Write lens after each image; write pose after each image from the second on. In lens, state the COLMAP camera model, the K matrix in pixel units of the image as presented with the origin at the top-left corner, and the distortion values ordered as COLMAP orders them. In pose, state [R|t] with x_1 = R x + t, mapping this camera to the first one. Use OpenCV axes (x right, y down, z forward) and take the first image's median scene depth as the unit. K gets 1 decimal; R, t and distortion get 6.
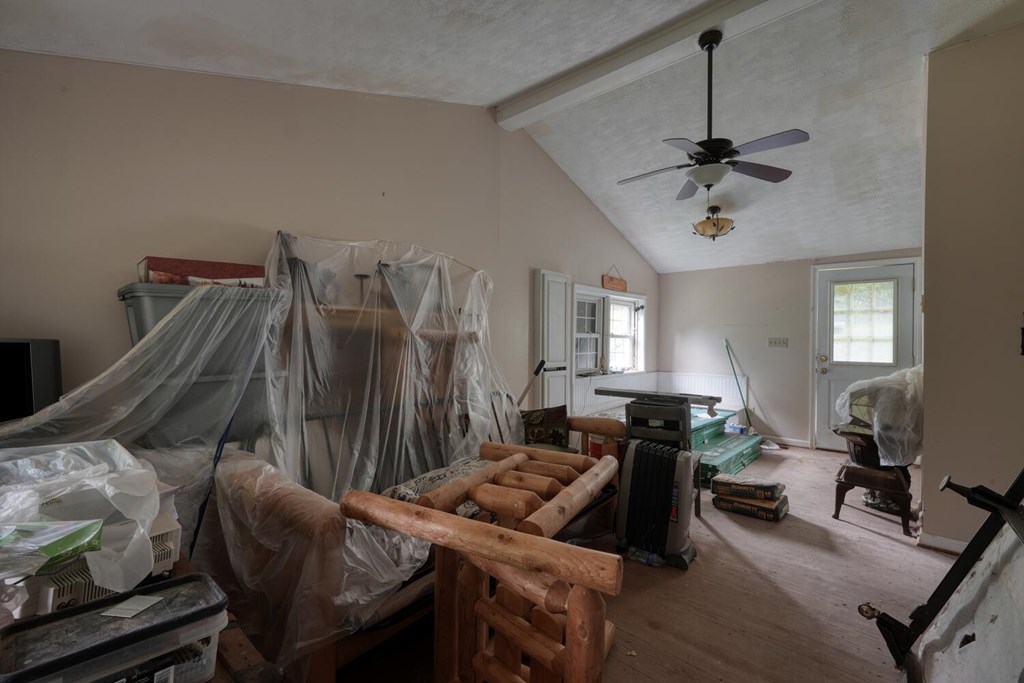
lens RADIAL K [[433.0, 0, 513.3], [0, 433.0, 341.7], [0, 0, 1]] dist [-0.001622, -0.000409]
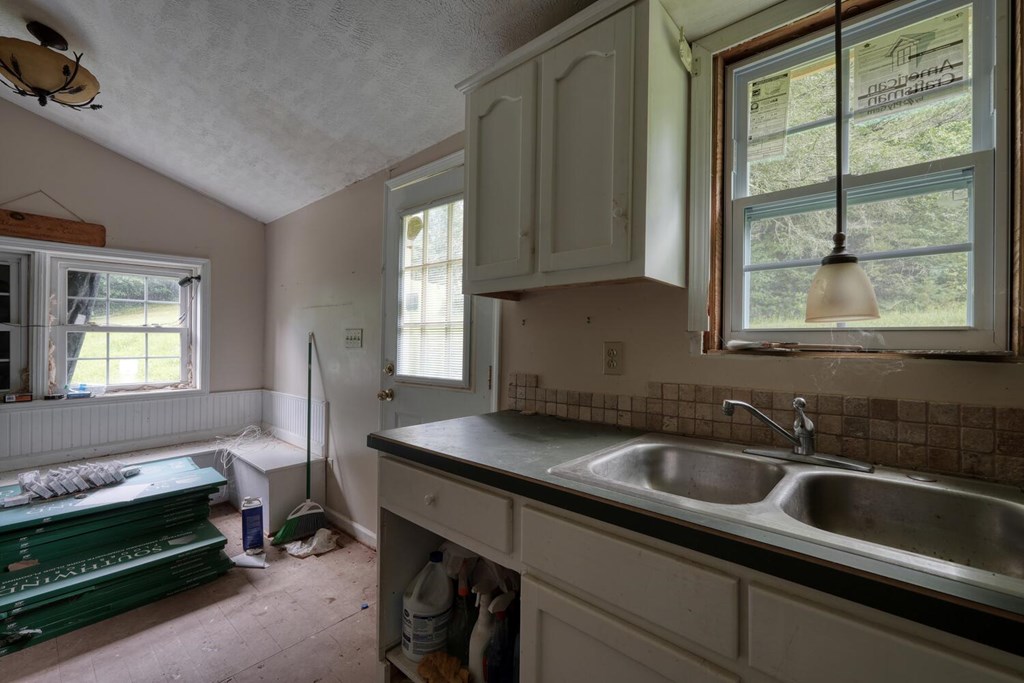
lens RADIAL K [[433.0, 0, 511.4], [0, 433.0, 341.5], [0, 0, 1]] dist [-0.001622, -0.000409]
pose [[0.999954, -0.009128, -0.002988, 0.866302], [0.009136, 0.999955, 0.002437, 0.008347], [0.002966, -0.002464, 0.999993, 0.520567]]
